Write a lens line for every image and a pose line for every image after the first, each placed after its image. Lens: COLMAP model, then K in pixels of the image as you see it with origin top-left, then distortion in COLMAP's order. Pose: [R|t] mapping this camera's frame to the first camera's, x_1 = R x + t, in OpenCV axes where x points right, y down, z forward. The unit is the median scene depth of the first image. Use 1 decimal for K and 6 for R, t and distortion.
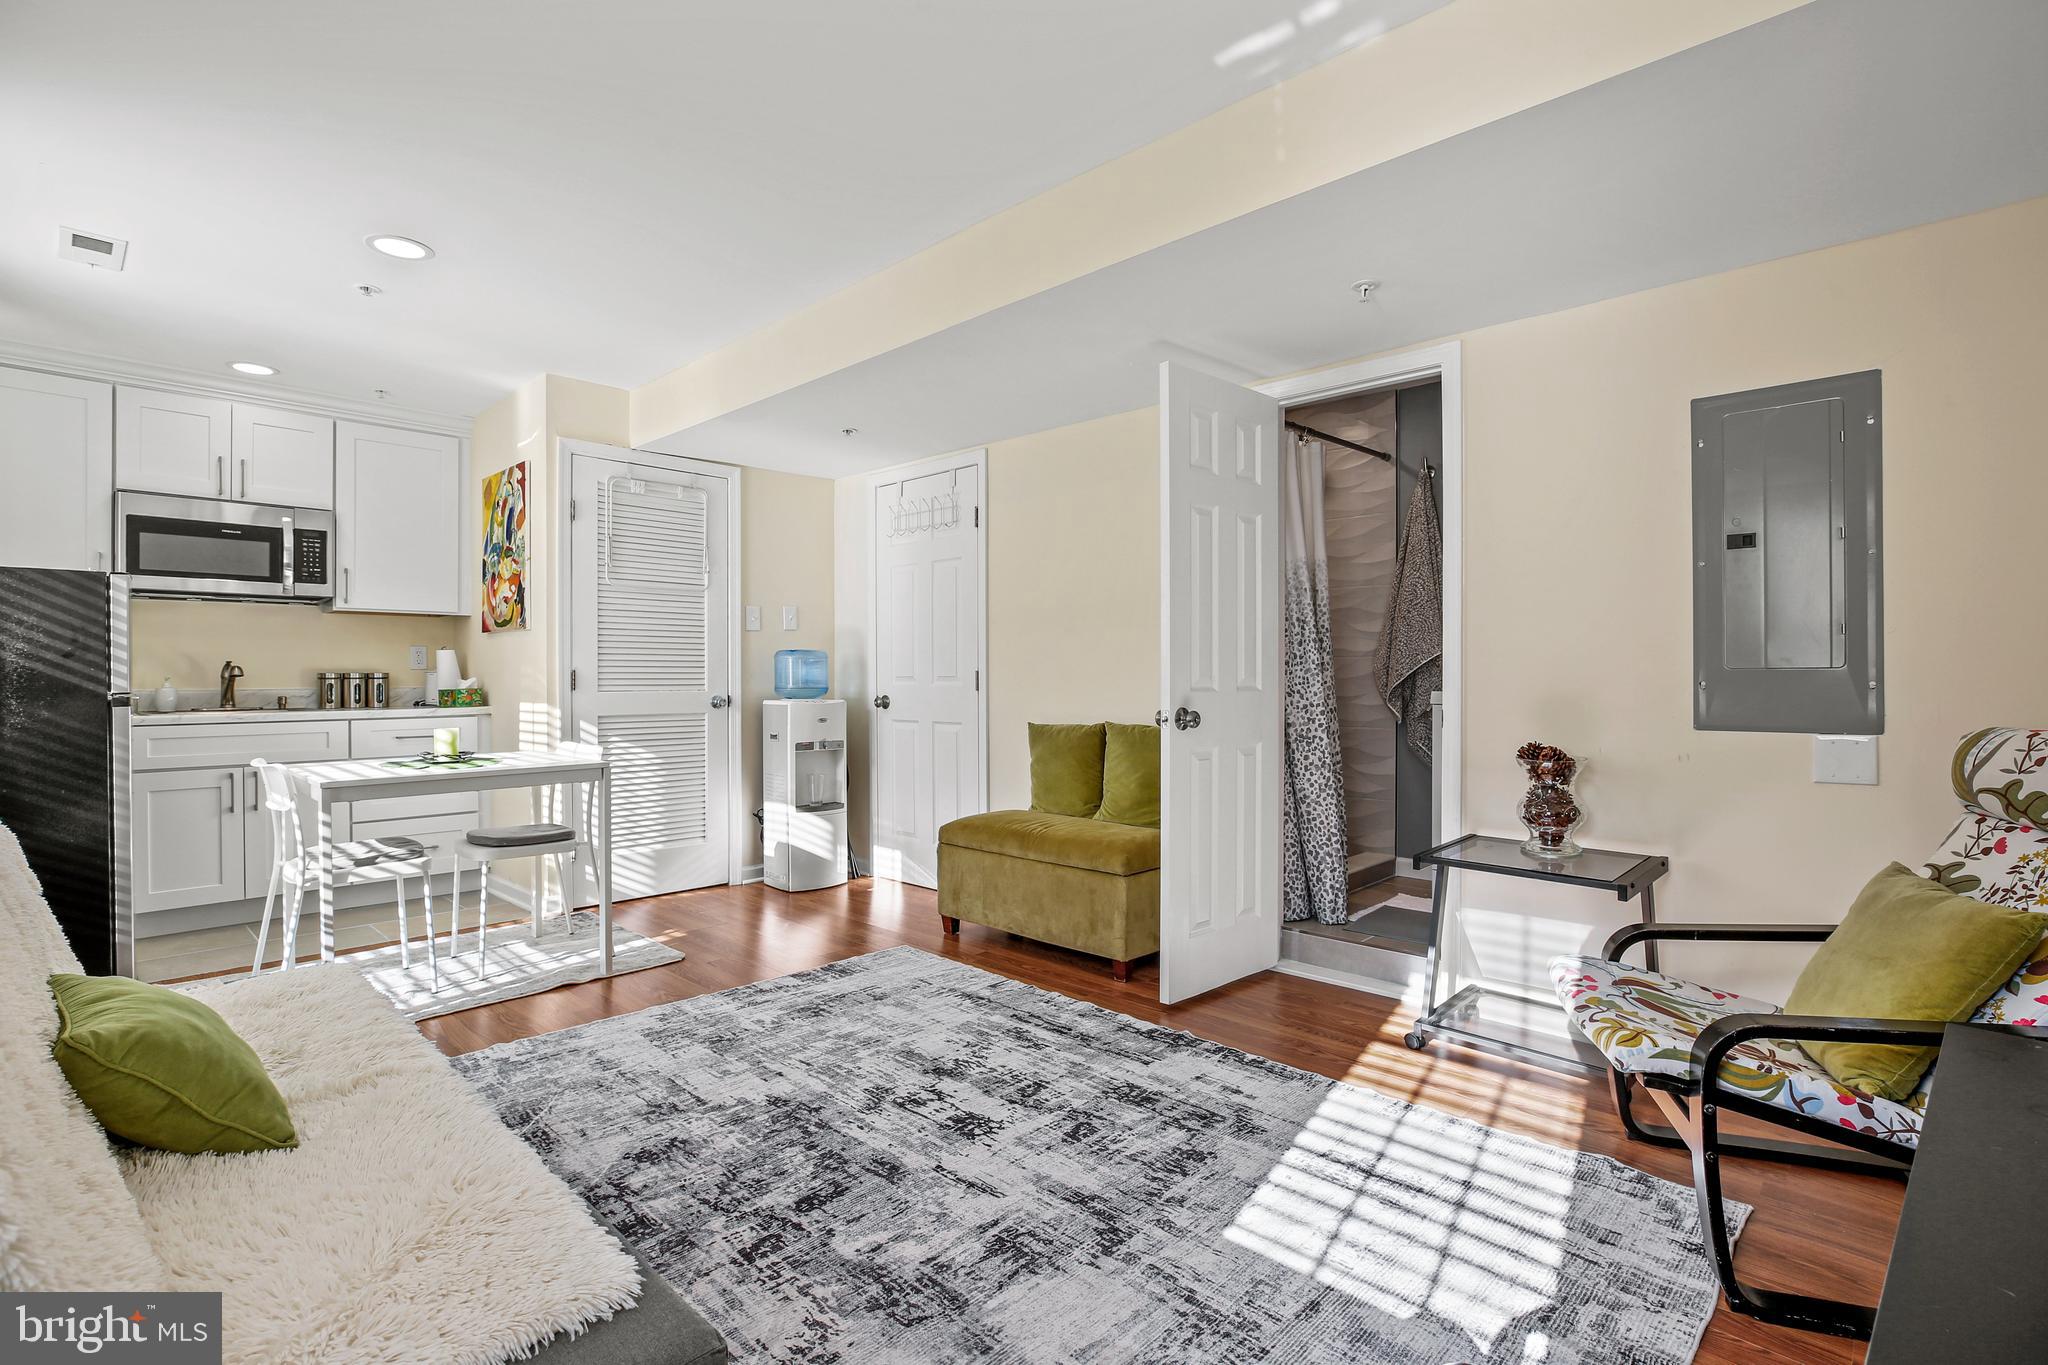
lens RADIAL K [[957.8, 0, 1026.3], [0, 957.8, 672.1], [0, 0, 1]] dist [-0.022788, 0.002781]
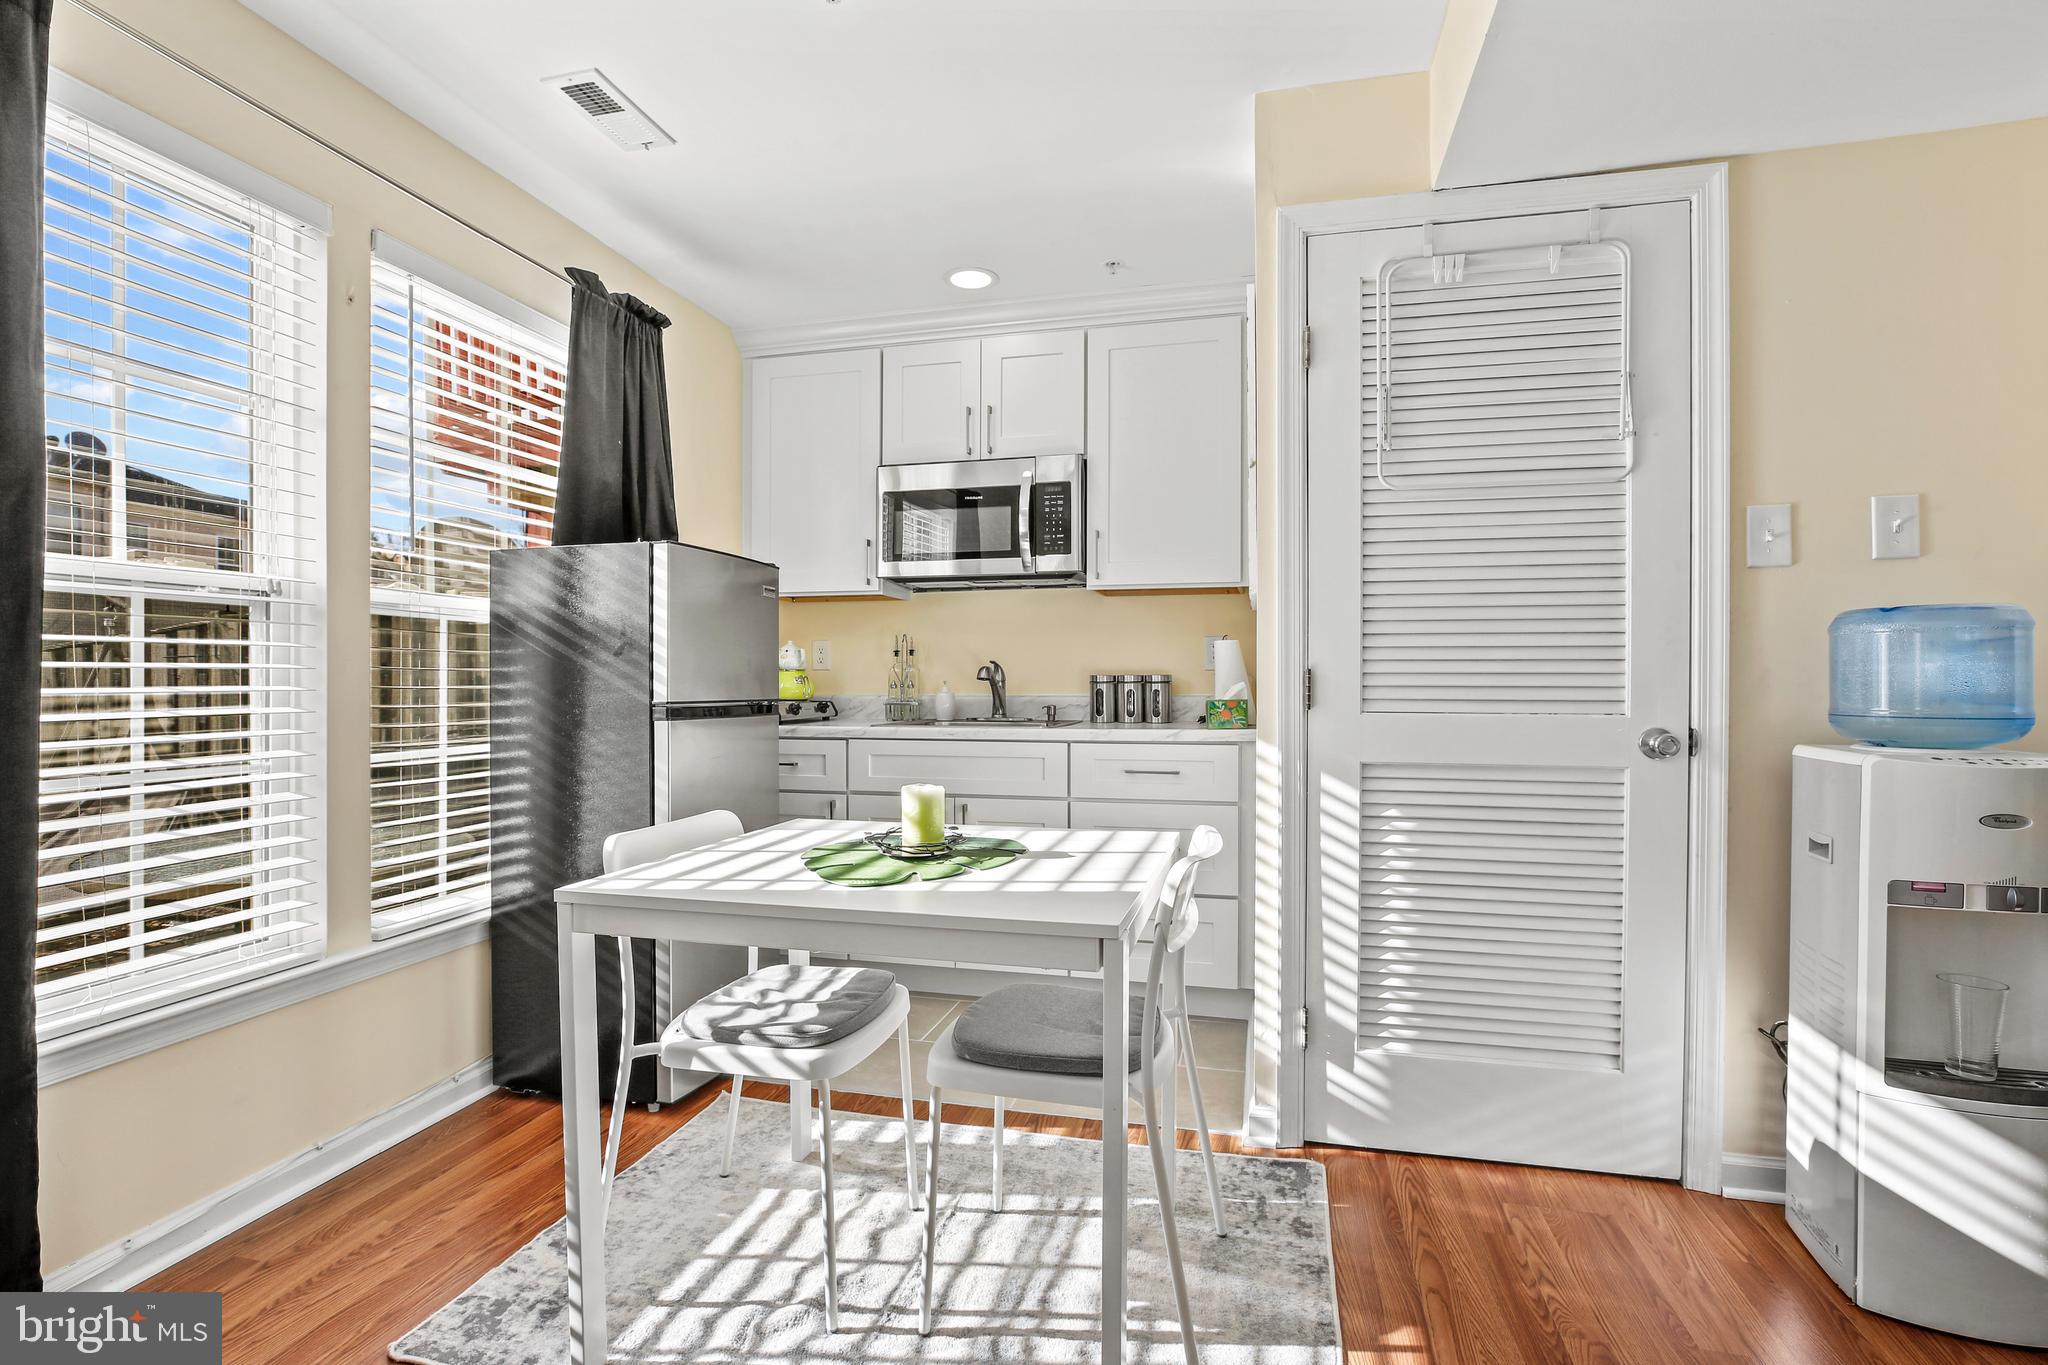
lens RADIAL K [[957.8, 0, 1030.5], [0, 957.8, 688.1], [0, 0, 1]] dist [-0.022788, 0.002781]
pose [[0.496887, 0.010179, -0.867755, -0.158623], [0.003107, 0.999904, 0.013508, 0.001060], [0.867810, -0.009409, 0.496808, 0.872113]]
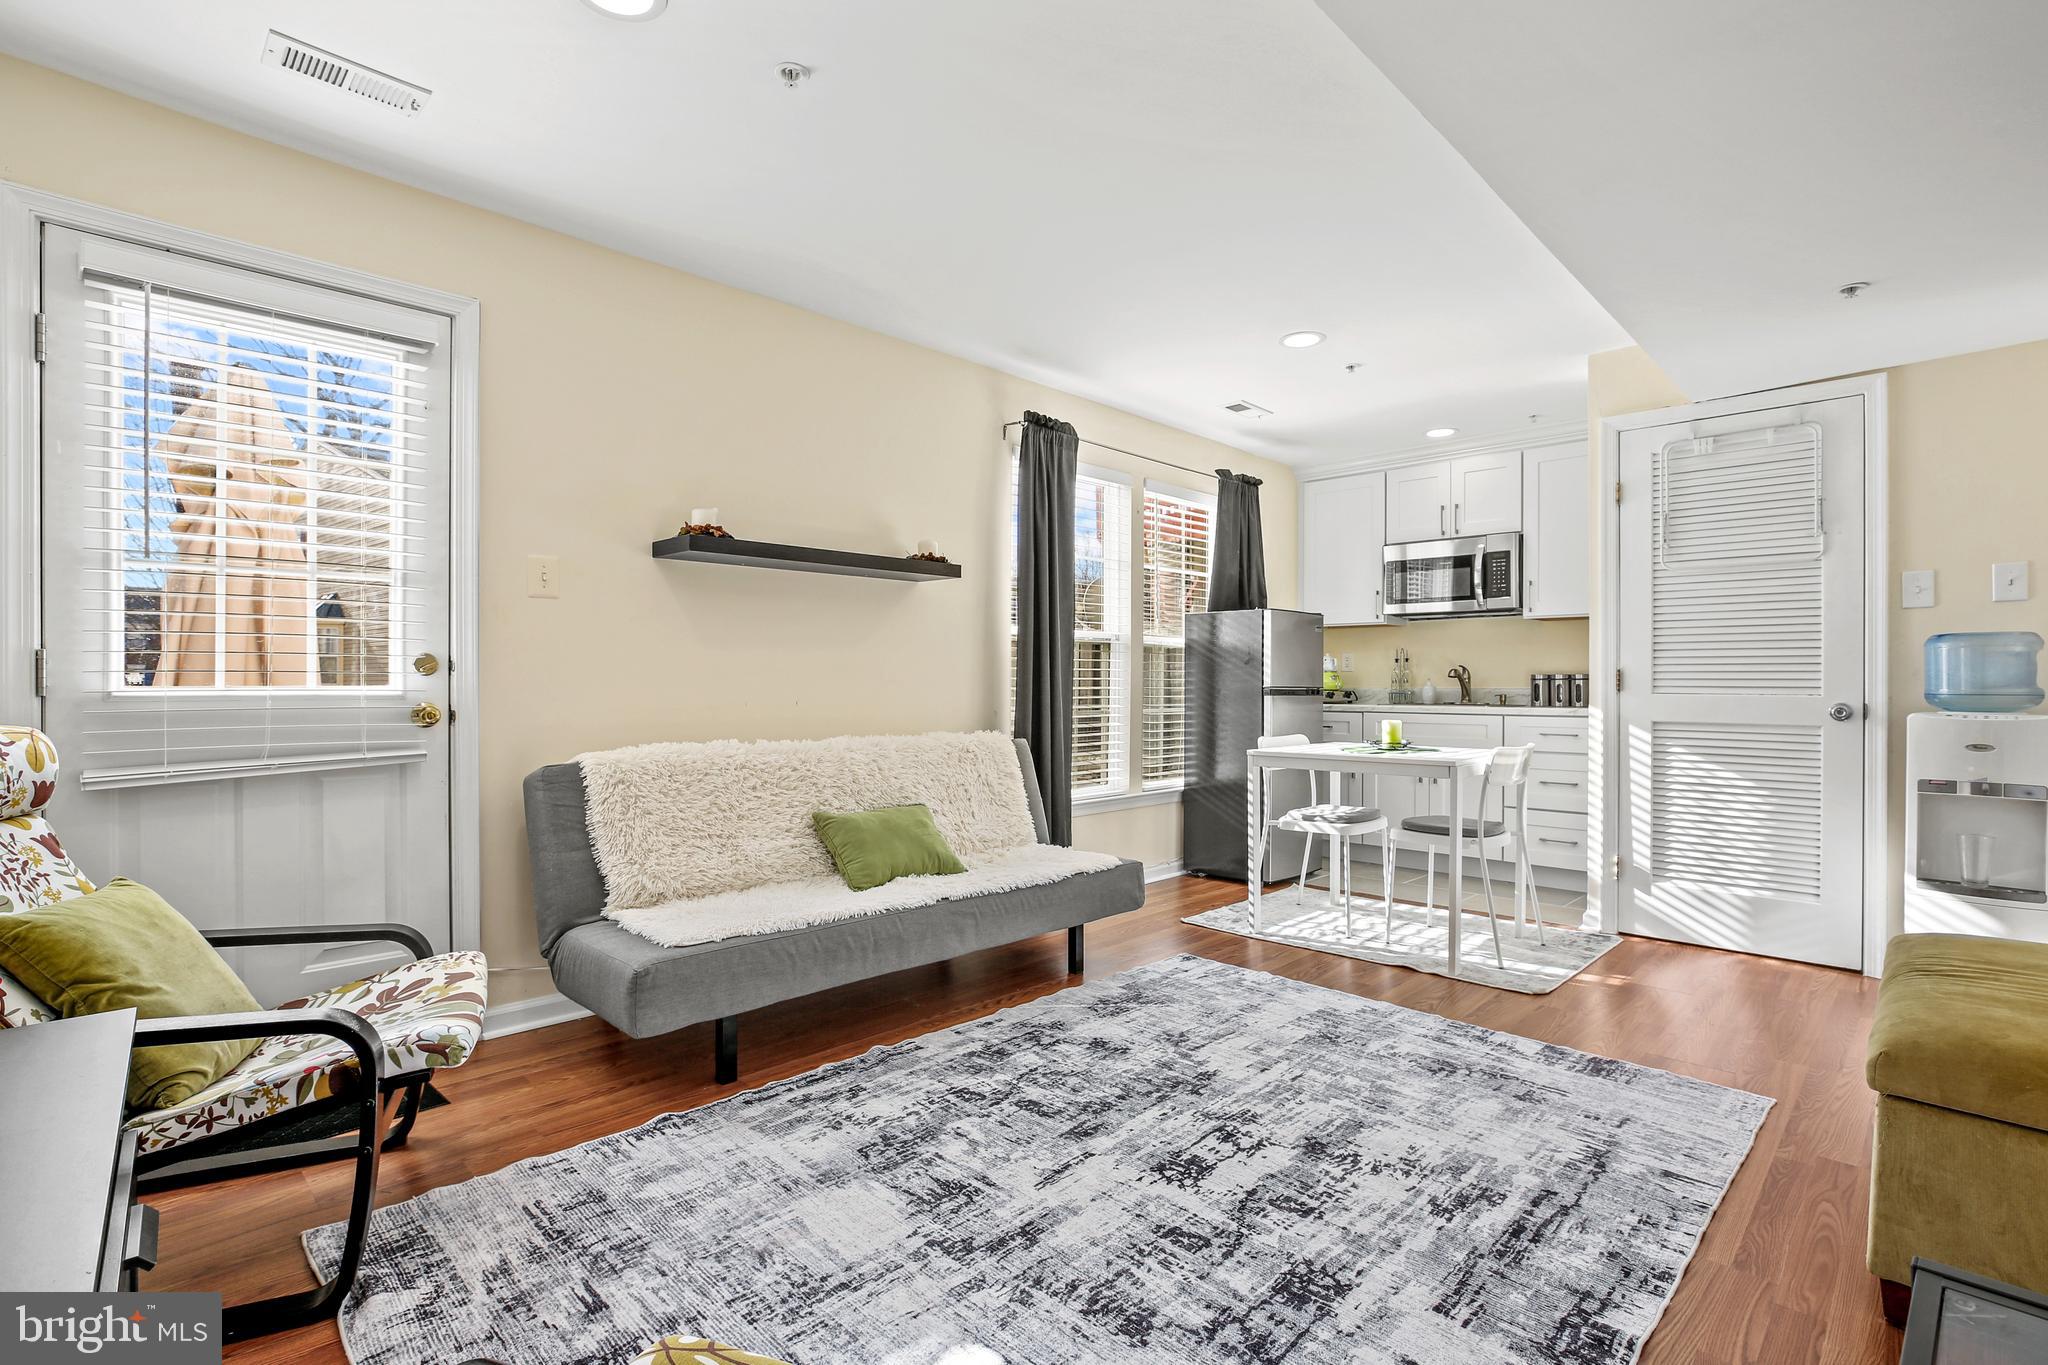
lens RADIAL K [[957.8, 0, 1030.6], [0, 957.8, 668.3], [0, 0, 1]] dist [-0.022788, 0.002781]
pose [[-0.015370, -0.012217, -0.999807, 0.612073], [0.000702, 0.999925, -0.012229, 0.010907], [0.999882, -0.000890, -0.015360, 0.629542]]
